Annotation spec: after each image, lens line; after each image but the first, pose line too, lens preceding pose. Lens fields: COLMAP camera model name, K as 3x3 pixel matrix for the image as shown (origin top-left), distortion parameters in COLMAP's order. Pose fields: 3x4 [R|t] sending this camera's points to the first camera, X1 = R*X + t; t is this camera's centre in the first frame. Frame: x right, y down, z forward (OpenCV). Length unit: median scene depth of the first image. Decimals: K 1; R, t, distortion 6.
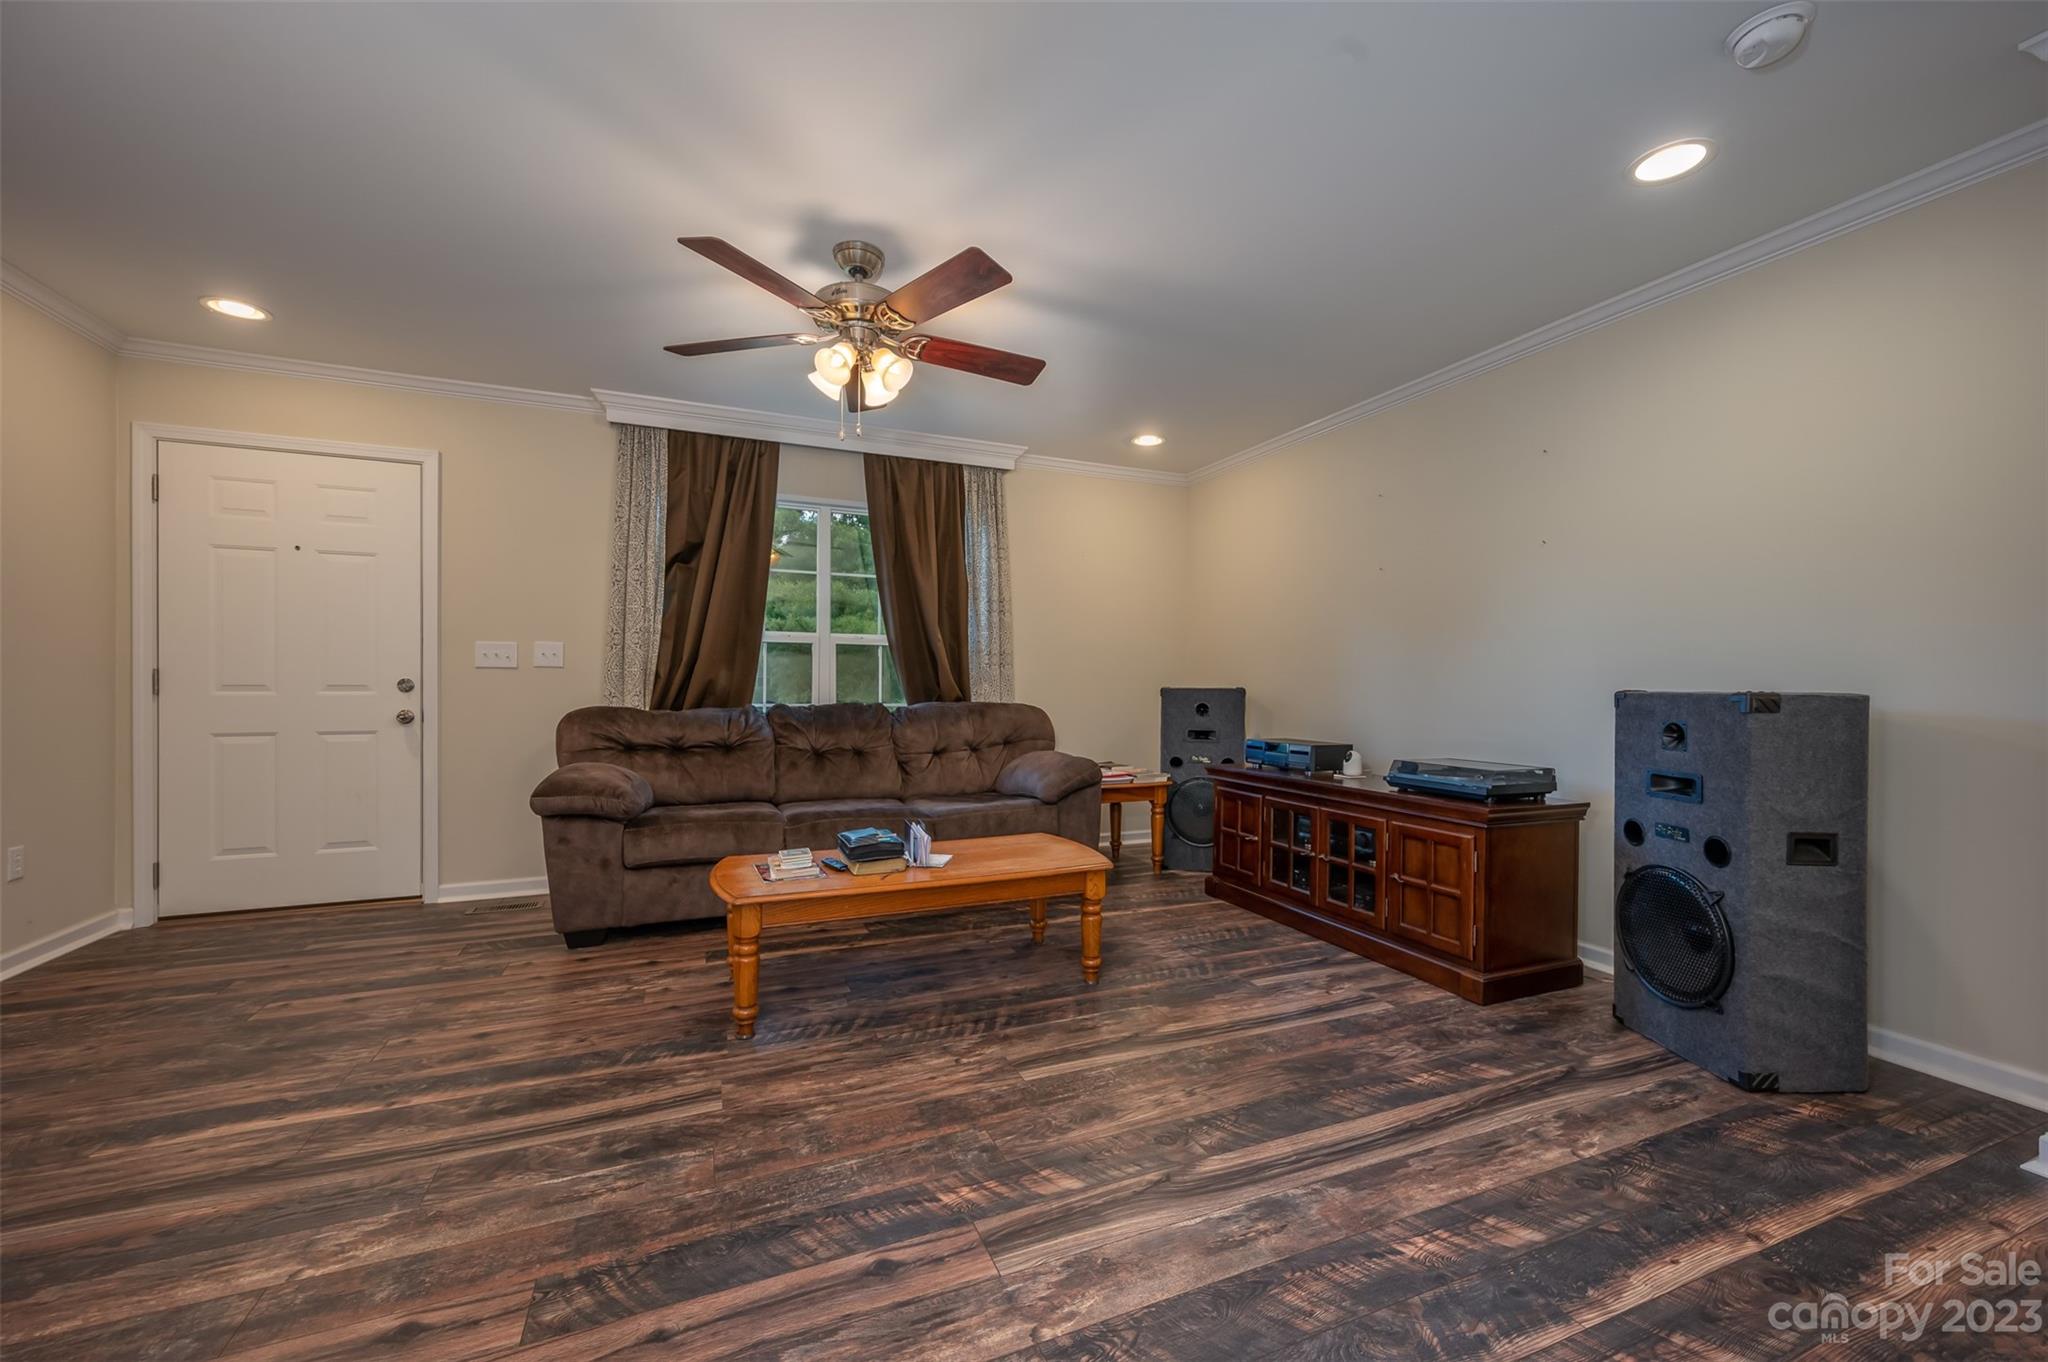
lens RADIAL K [[804.3, 0, 1030.9], [0, 804.3, 688.2], [0, 0, 1]] dist [0.005111, -0.000364]
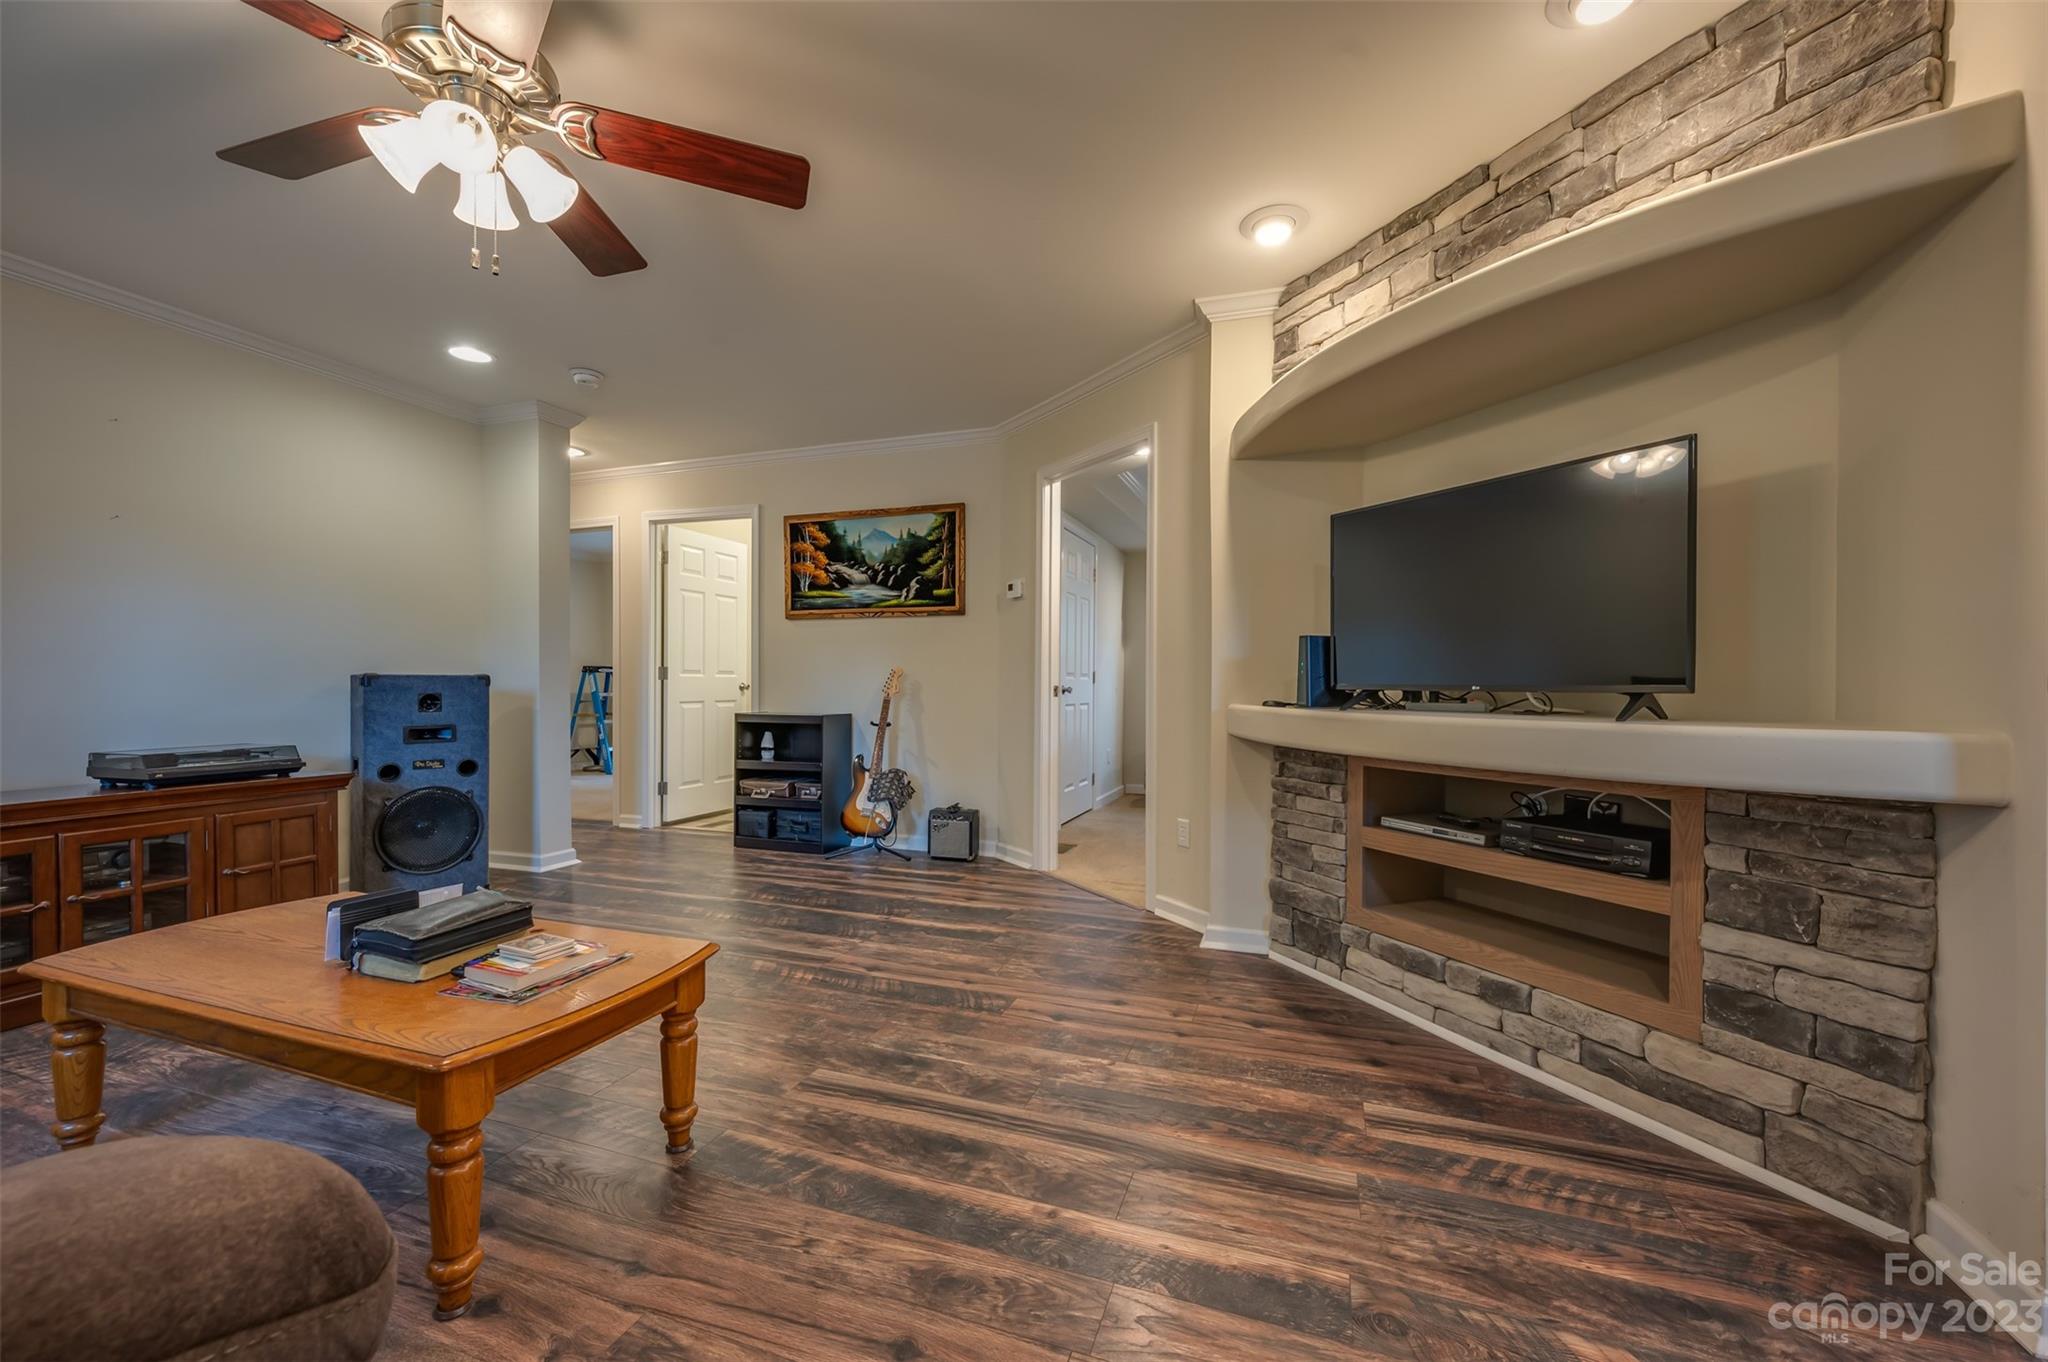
lens RADIAL K [[804.3, 0, 1030.9], [0, 804.3, 688.2], [0, 0, 1]] dist [0.005111, -0.000364]
pose [[-0.737281, -0.014807, 0.675424, -1.133511], [-0.005235, 0.999855, 0.016205, 0.000263], [-0.675566, 0.008412, -0.737252, 1.385925]]
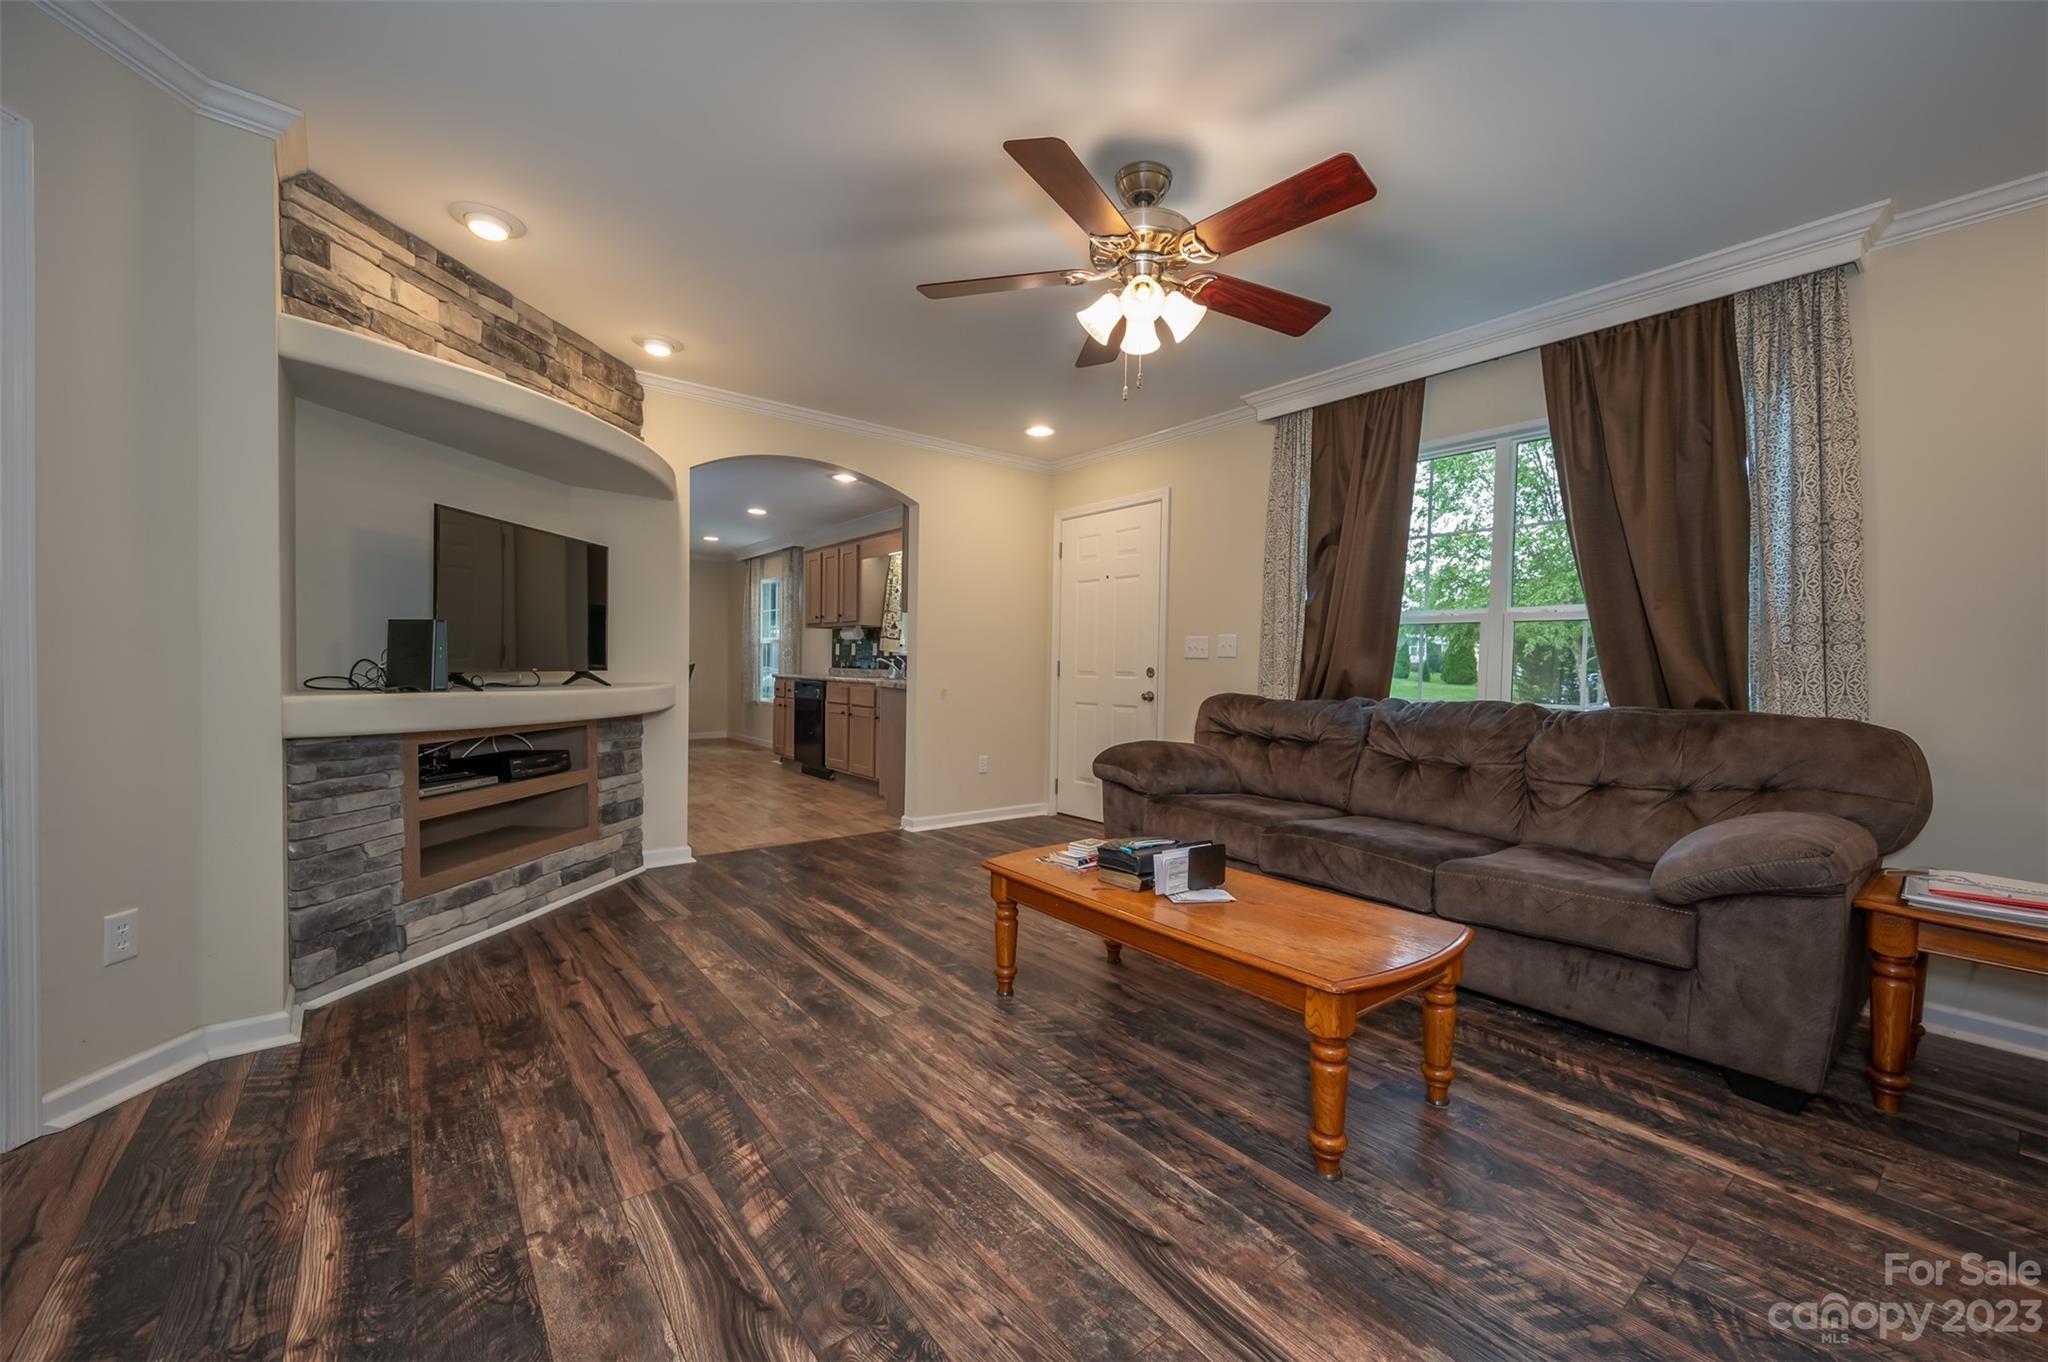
lens RADIAL K [[804.3, 0, 1030.9], [0, 804.3, 688.2], [0, 0, 1]] dist [0.005111, -0.000364]
pose [[0.266721, 0.025579, -0.963434, 0.720685], [-0.020235, 0.999576, 0.020937, -0.001577], [0.963561, 0.013911, 0.267125, 0.773751]]
